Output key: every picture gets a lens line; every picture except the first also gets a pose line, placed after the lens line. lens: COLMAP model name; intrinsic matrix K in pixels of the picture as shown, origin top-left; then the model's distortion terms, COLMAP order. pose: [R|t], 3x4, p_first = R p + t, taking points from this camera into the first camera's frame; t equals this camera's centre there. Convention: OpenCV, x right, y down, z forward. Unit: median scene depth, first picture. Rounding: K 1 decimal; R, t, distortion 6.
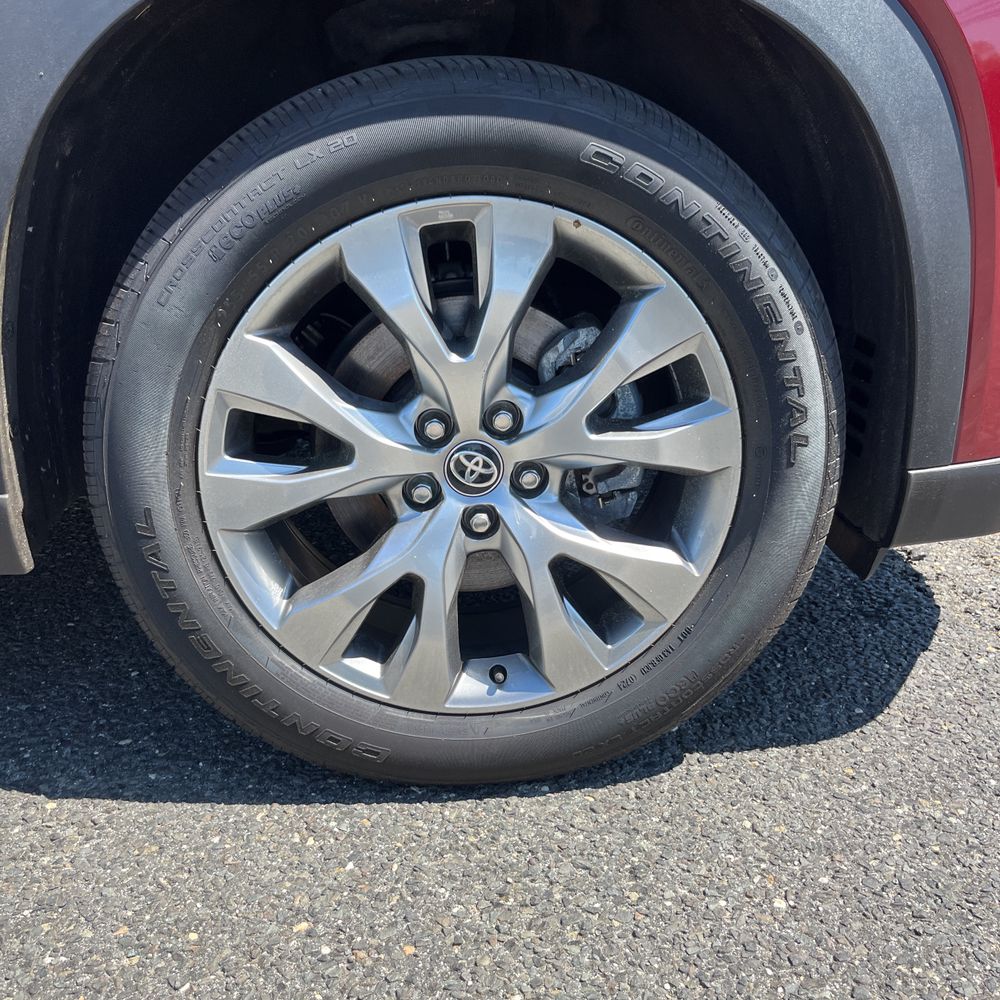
lens RADIAL K [[978.2, 0, 515.8], [0, 978.2, 443.5], [0, 0, 1]] dist [0.023046, 0.000000]
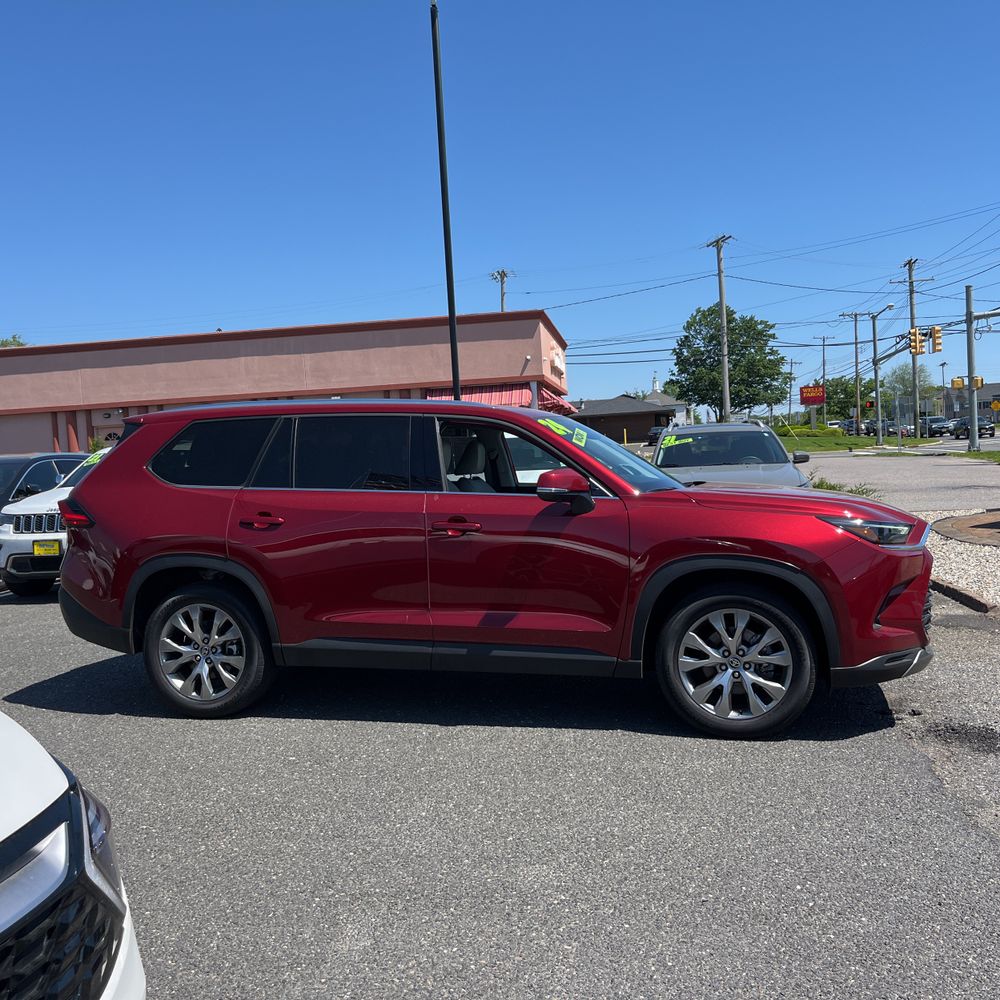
lens RADIAL K [[978.2, 0, 520.8], [0, 978.2, 508.0], [0, 0, 1]] dist [0.023046, 0.000000]
pose [[0.940477, -0.009955, -0.339711, 0.598242], [-0.077199, 0.967185, -0.242063, 0.527479], [0.330973, 0.253880, 0.908846, -3.818615]]
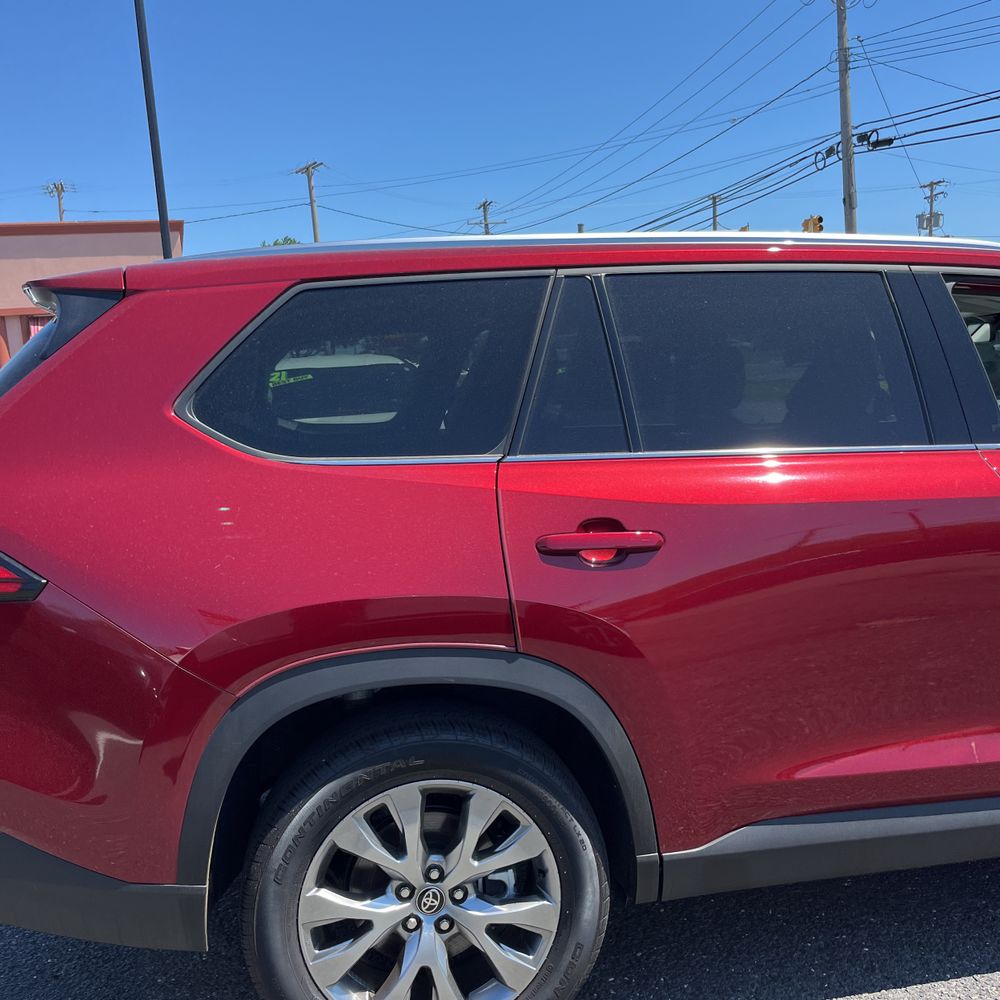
lens RADIAL K [[978.2, 0, 492.8], [0, 978.2, 493.5], [0, 0, 1]] dist [0.023046, 0.000000]
pose [[0.994646, -0.063984, 0.081154, -2.912102], [0.079232, 0.976312, -0.201338, -0.295550], [-0.066349, 0.206689, 0.976154, -1.393573]]
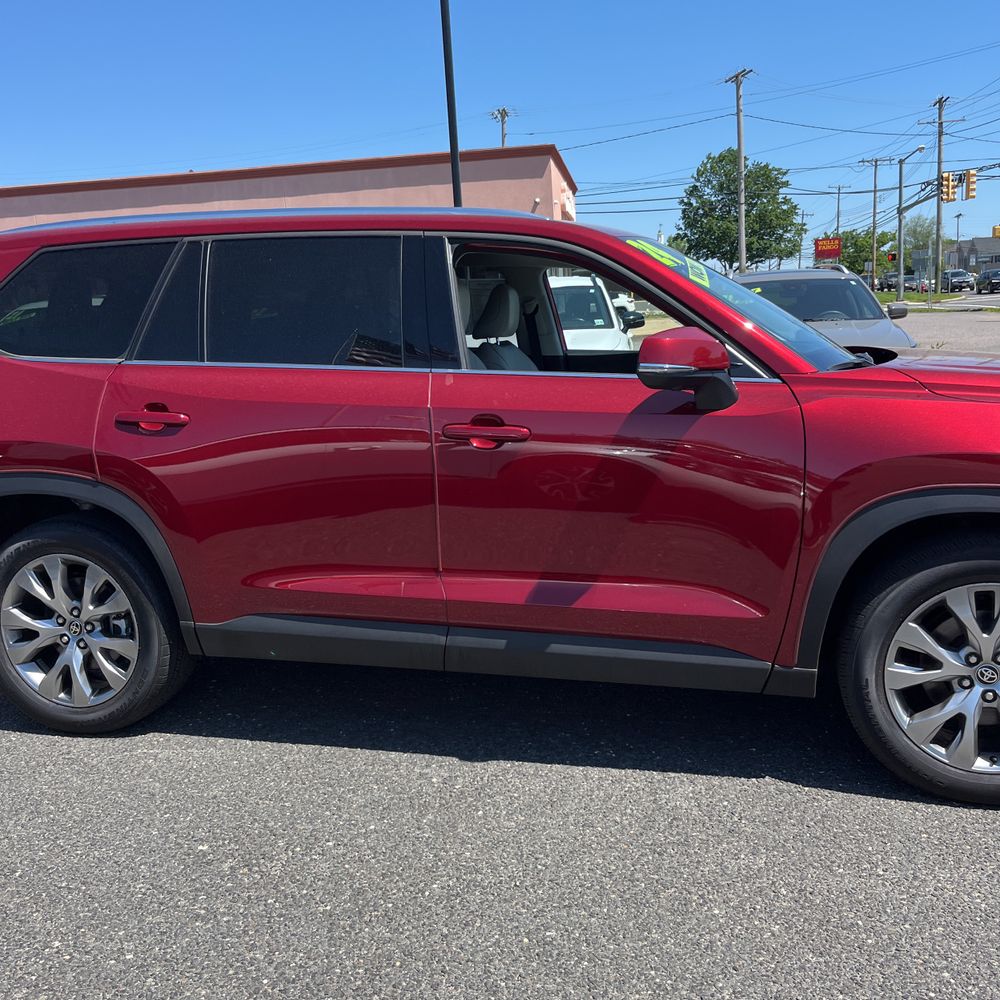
lens RADIAL K [[978.2, 0, 532.4], [0, 978.2, 486.8], [0, 0, 1]] dist [0.023046, 0.000000]
pose [[0.944783, 0.025590, -0.326697, -0.350090], [-0.069914, 0.989733, -0.124663, -0.060631], [0.320152, 0.140620, 0.936872, -1.956631]]
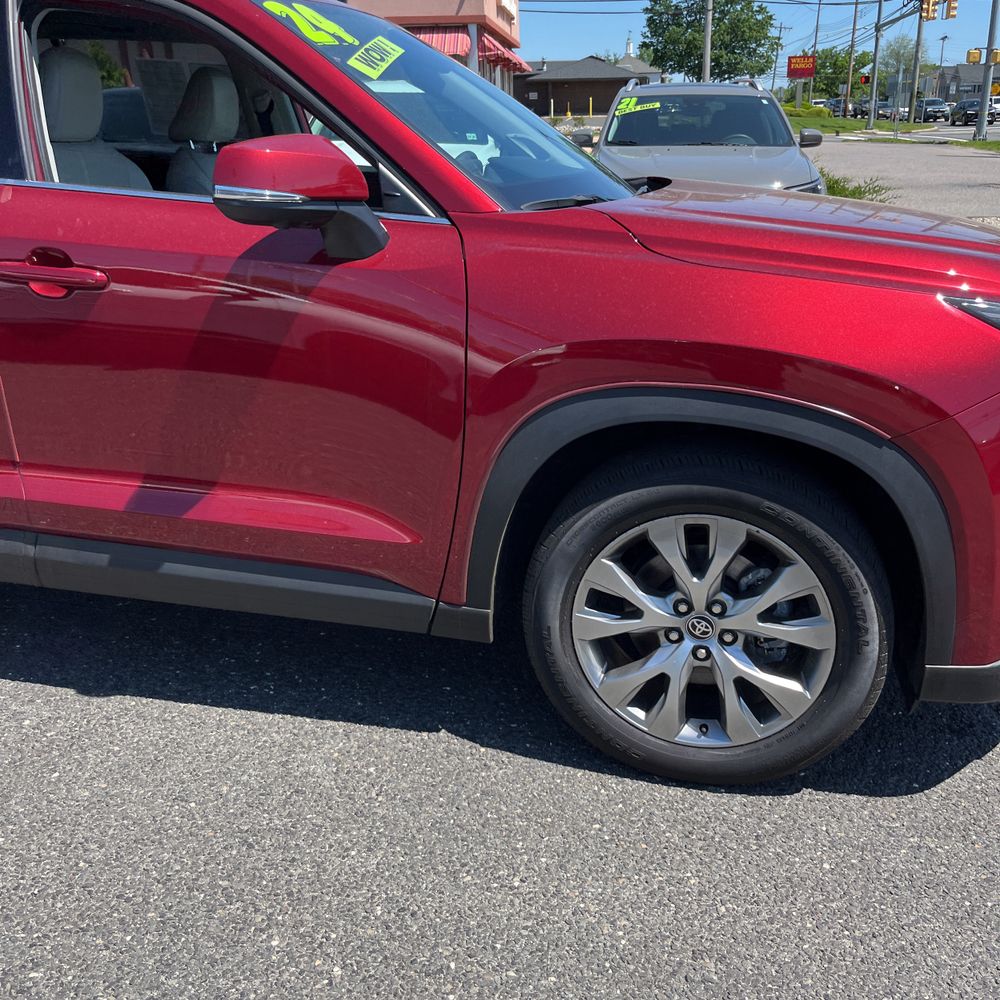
lens RADIAL K [[978.2, 0, 527.6], [0, 978.2, 486.3], [0, 0, 1]] dist [0.023046, 0.000000]
pose [[0.954610, 0.114623, -0.274921, 0.140350], [-0.105544, 0.993273, 0.047643, -0.326726], [0.278533, -0.016464, 0.960286, -1.056628]]
